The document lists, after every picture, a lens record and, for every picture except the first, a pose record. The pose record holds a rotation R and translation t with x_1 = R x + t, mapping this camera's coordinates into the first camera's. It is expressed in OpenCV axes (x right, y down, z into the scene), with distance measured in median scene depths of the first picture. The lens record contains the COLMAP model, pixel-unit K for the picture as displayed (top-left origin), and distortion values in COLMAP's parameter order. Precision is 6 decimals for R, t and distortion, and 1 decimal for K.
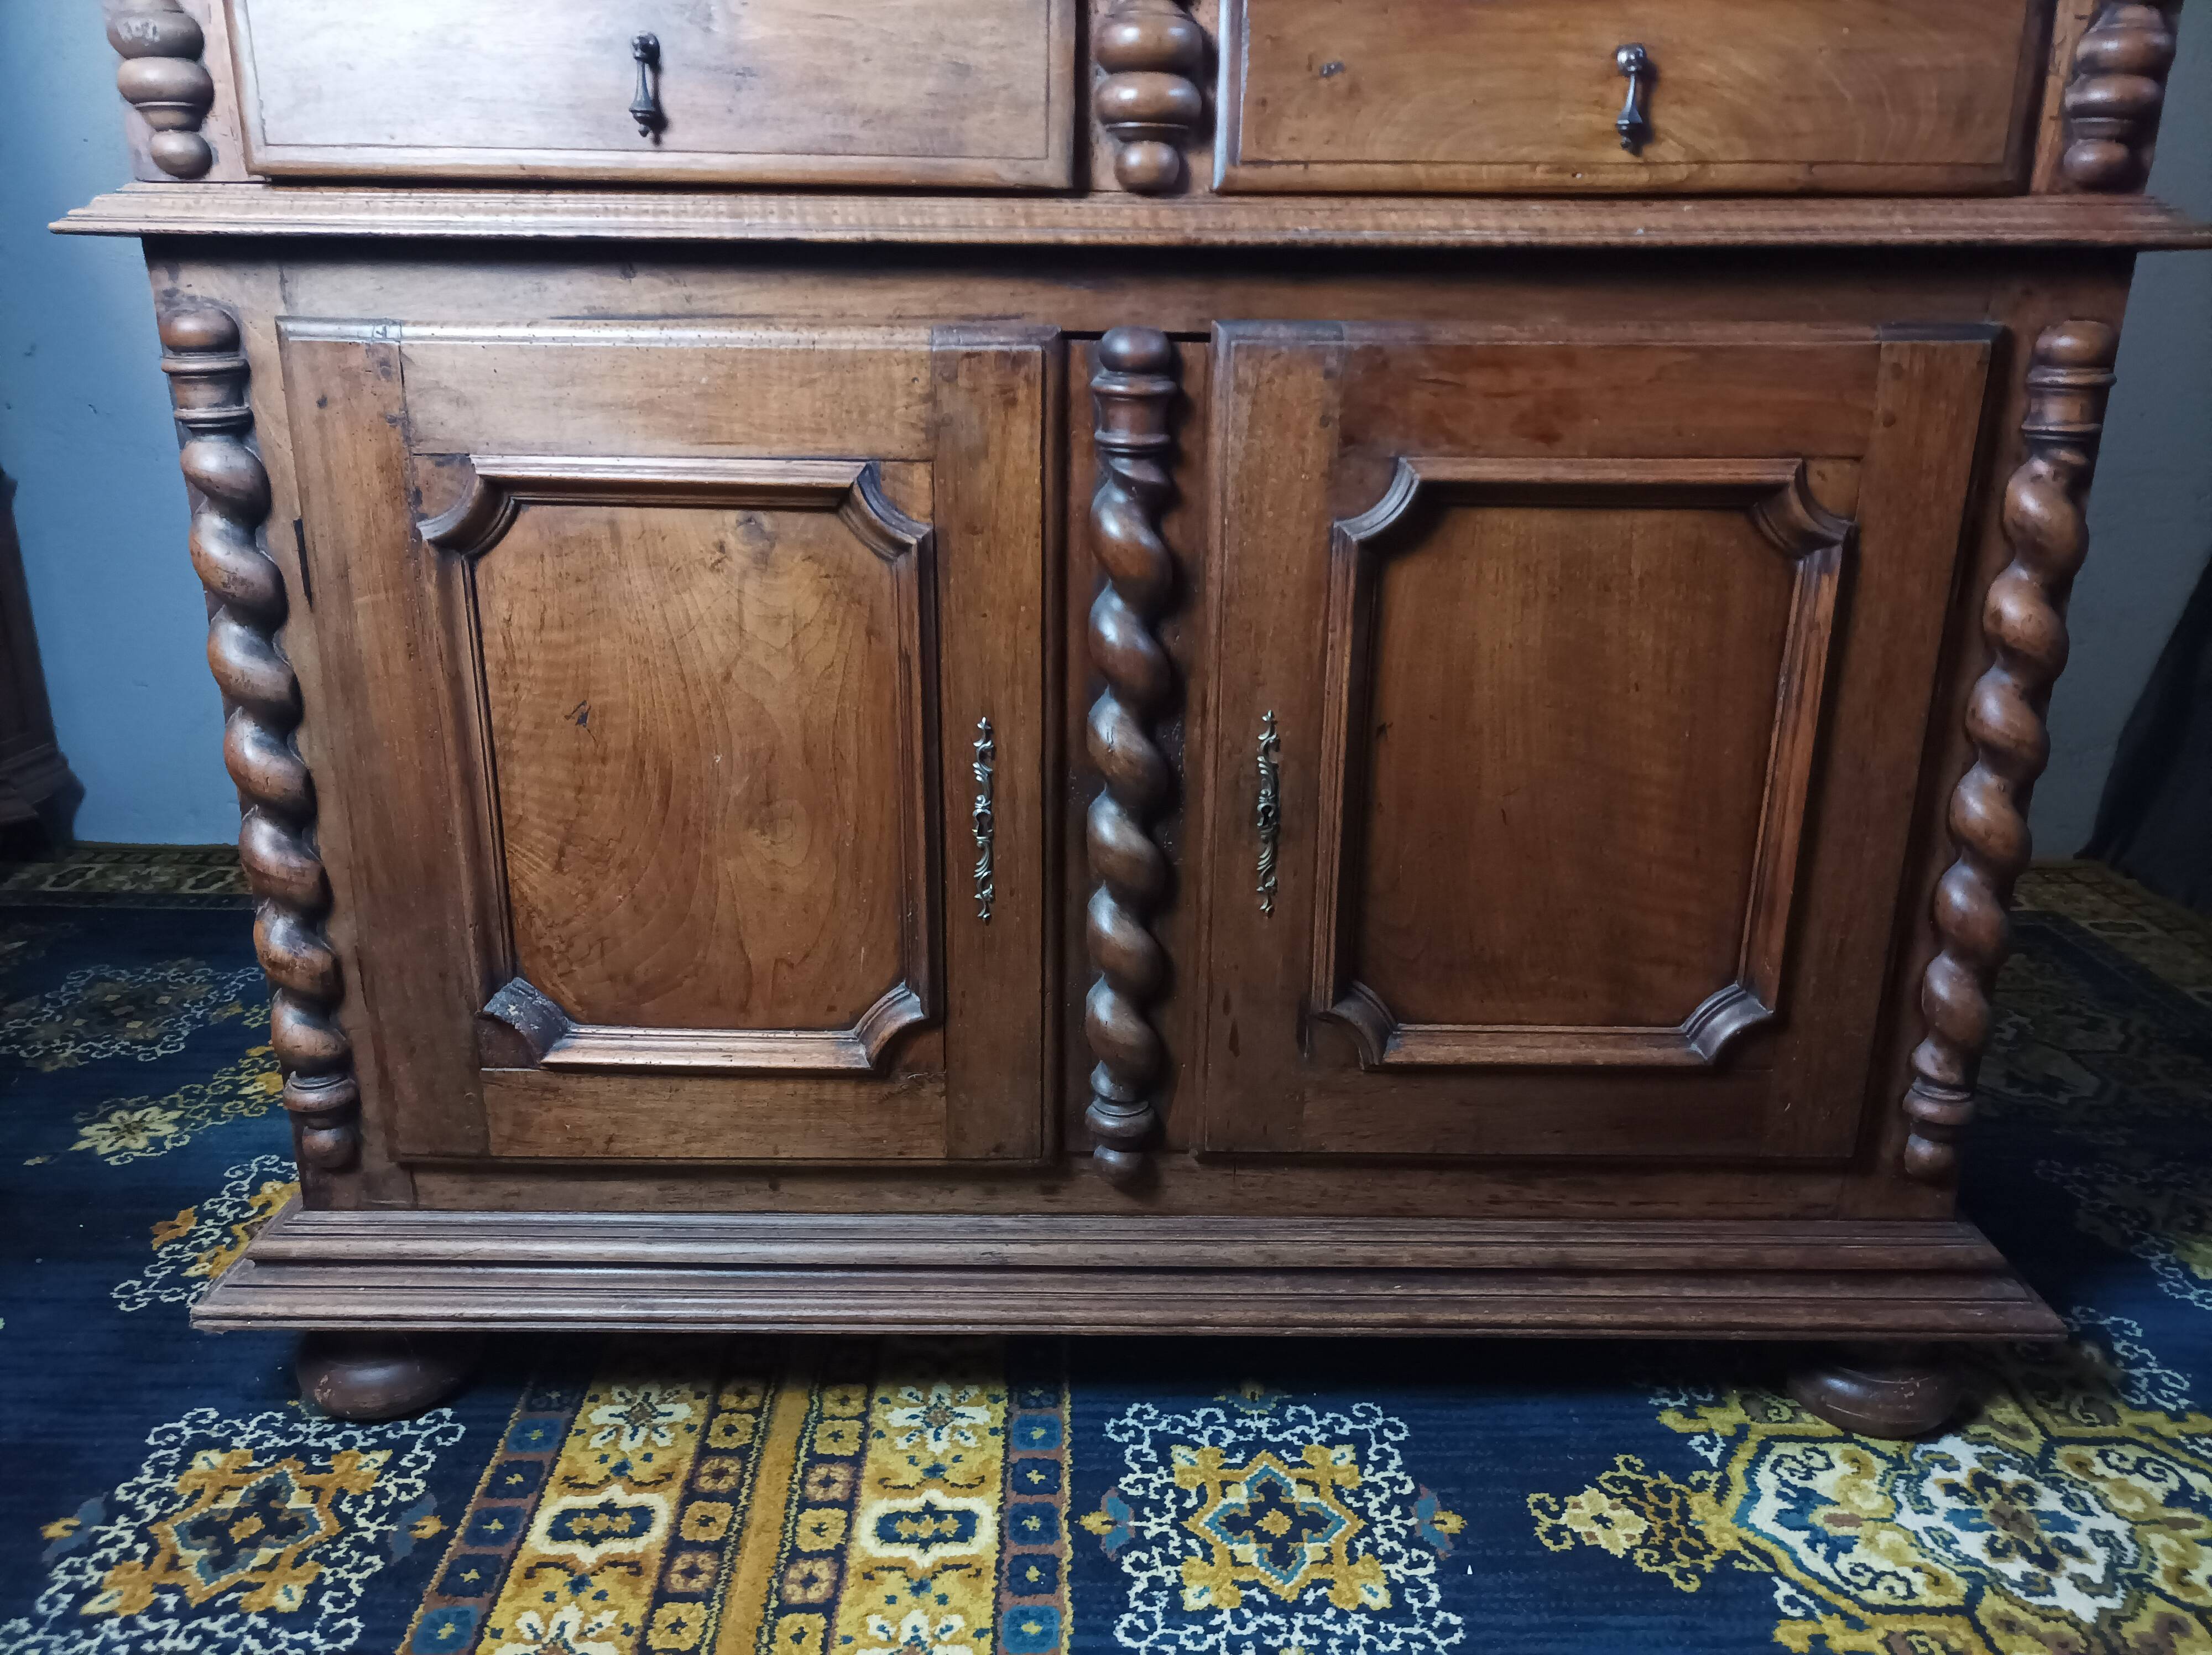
lens RADIAL K [[1657.4, 0, 1104.7], [0, 1657.4, 827.5], [0, 0, 1]] dist [0.031695, -0.014759]
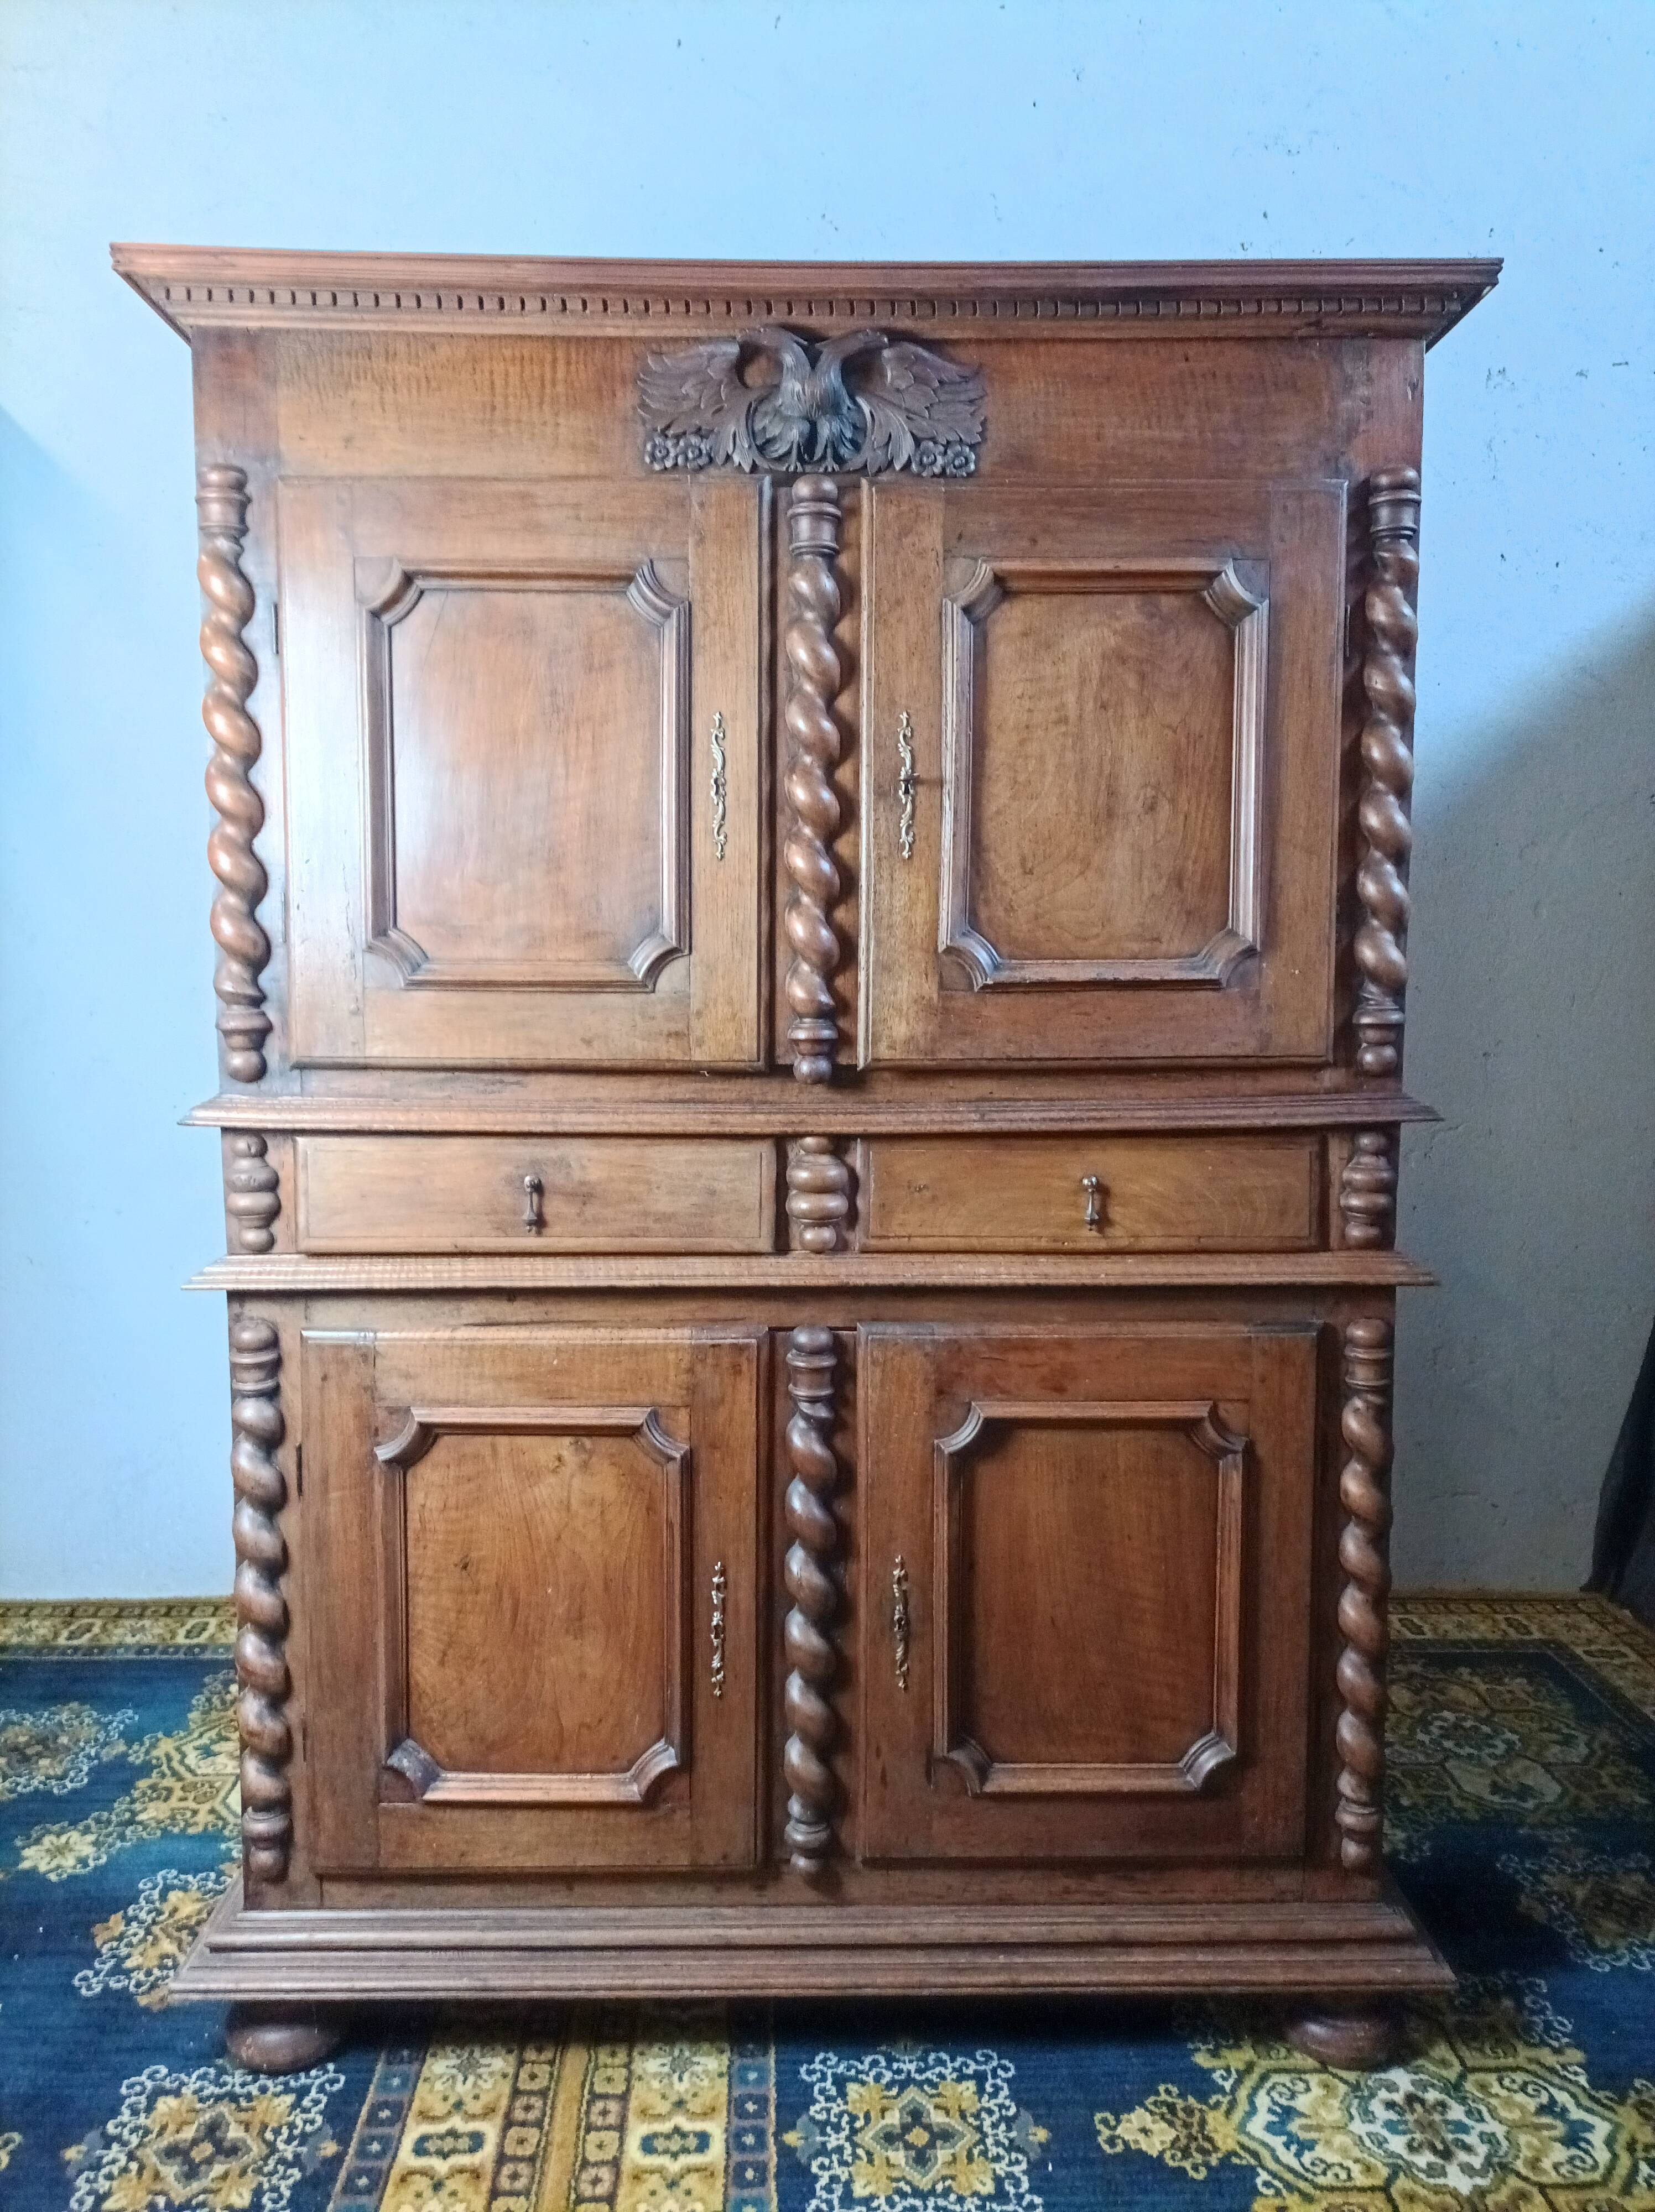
lens RADIAL K [[1657.4, 0, 827.9], [0, 1657.4, 1105.3], [0, 0, 1]] dist [0.031695, -0.014759]
pose [[0.999870, -0.007481, 0.014303, 0.010592], [0.010541, 0.973685, -0.227653, -0.120938], [-0.012223, 0.227774, 0.973637, -0.605665]]
